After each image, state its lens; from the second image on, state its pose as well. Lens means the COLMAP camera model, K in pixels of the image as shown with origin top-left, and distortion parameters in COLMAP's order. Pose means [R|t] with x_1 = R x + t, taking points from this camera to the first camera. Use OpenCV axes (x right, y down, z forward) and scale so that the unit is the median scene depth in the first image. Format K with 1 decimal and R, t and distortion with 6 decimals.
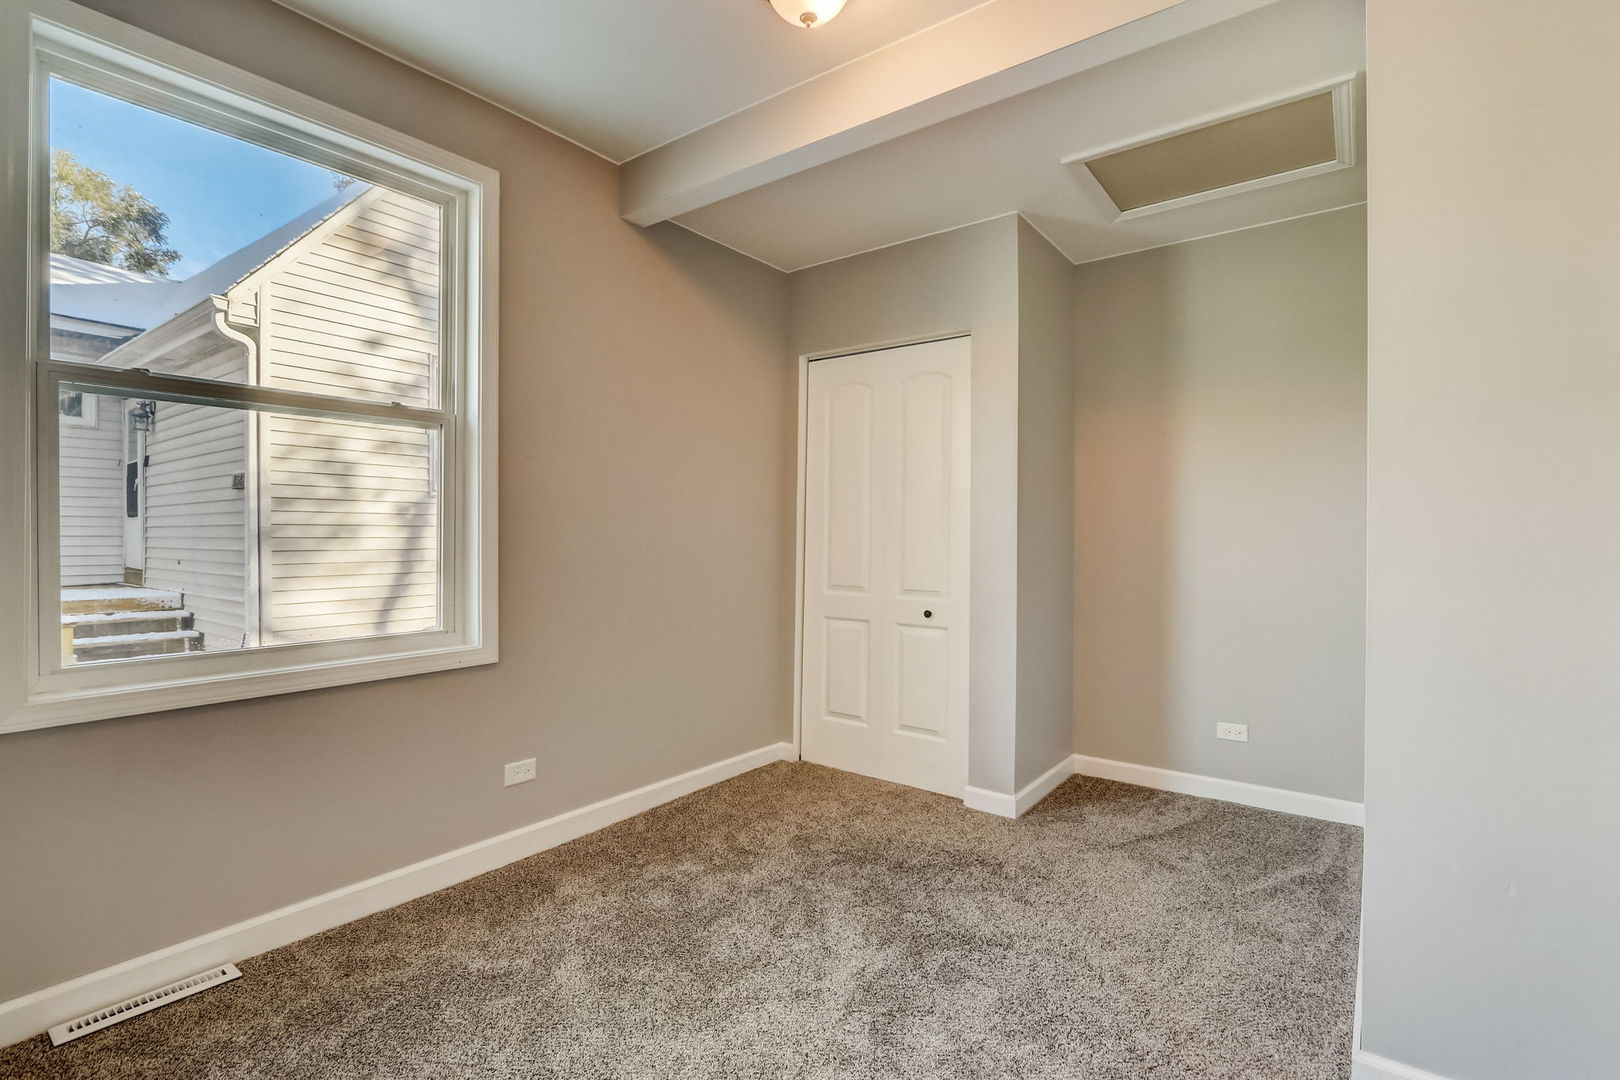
lens RADIAL K [[752.8, 0, 810.0], [0, 752.8, 540.0], [0, 0, 1]] dist [-0.000383, -0.000218]
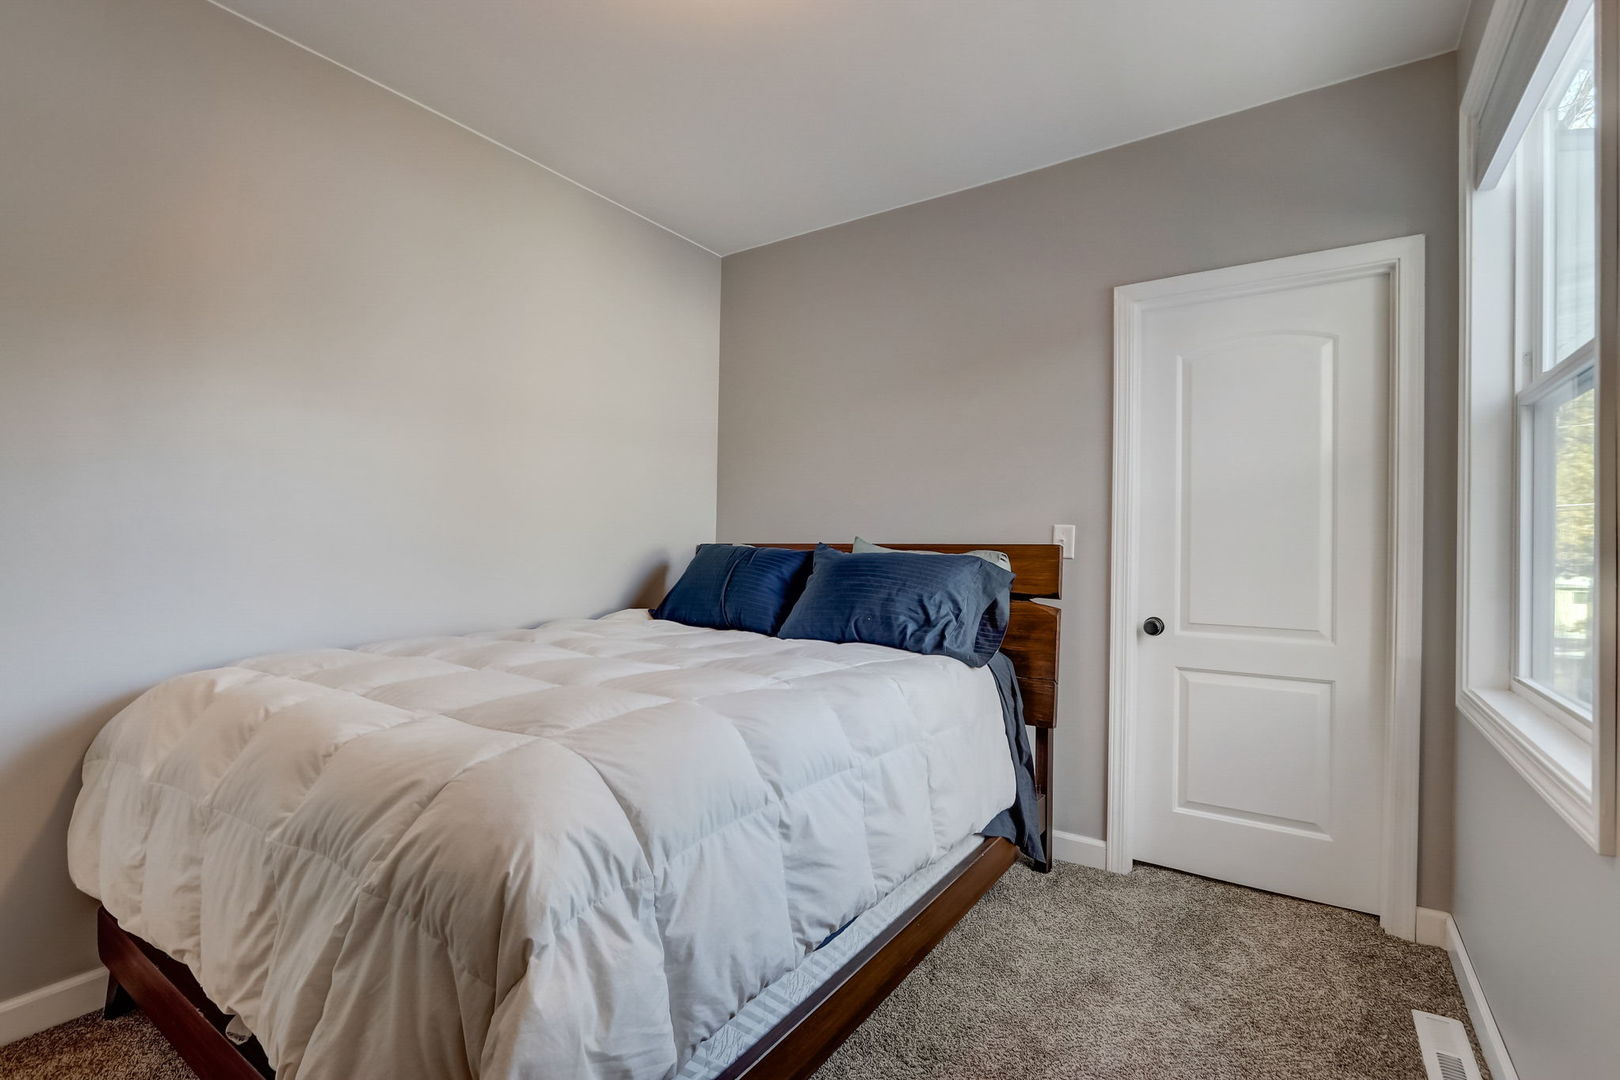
lens RADIAL K [[752.8, 0, 810.0], [0, 752.8, 540.0], [0, 0, 1]] dist [-0.000383, -0.000218]
pose [[0.998239, 0.006294, 0.058981, -0.372141], [-0.005344, 0.999854, -0.016252, -0.005271], [-0.059074, 0.015909, 0.998127, 0.306284]]
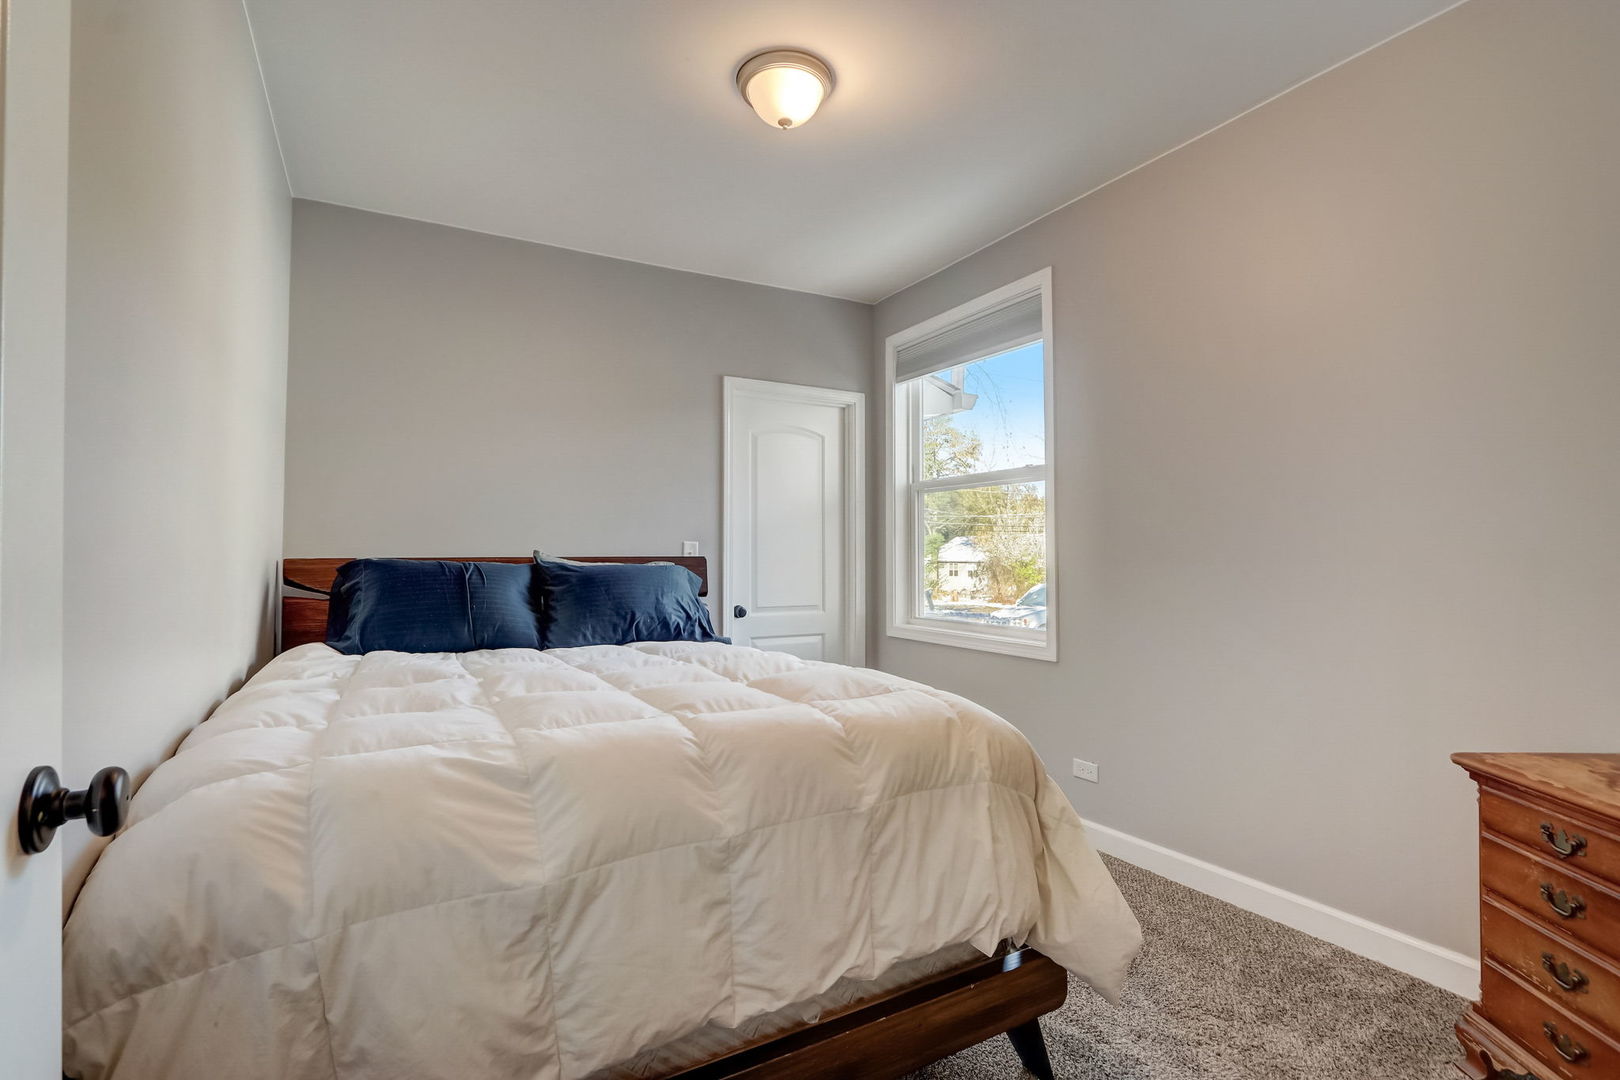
lens RADIAL K [[752.8, 0, 810.0], [0, 752.8, 540.0], [0, 0, 1]] dist [-0.000383, -0.000218]
pose [[0.394767, 0.017133, 0.918621, -0.881448], [0.007011, 0.999741, -0.021659, -0.012502], [-0.918754, 0.014991, 0.394545, 0.477899]]
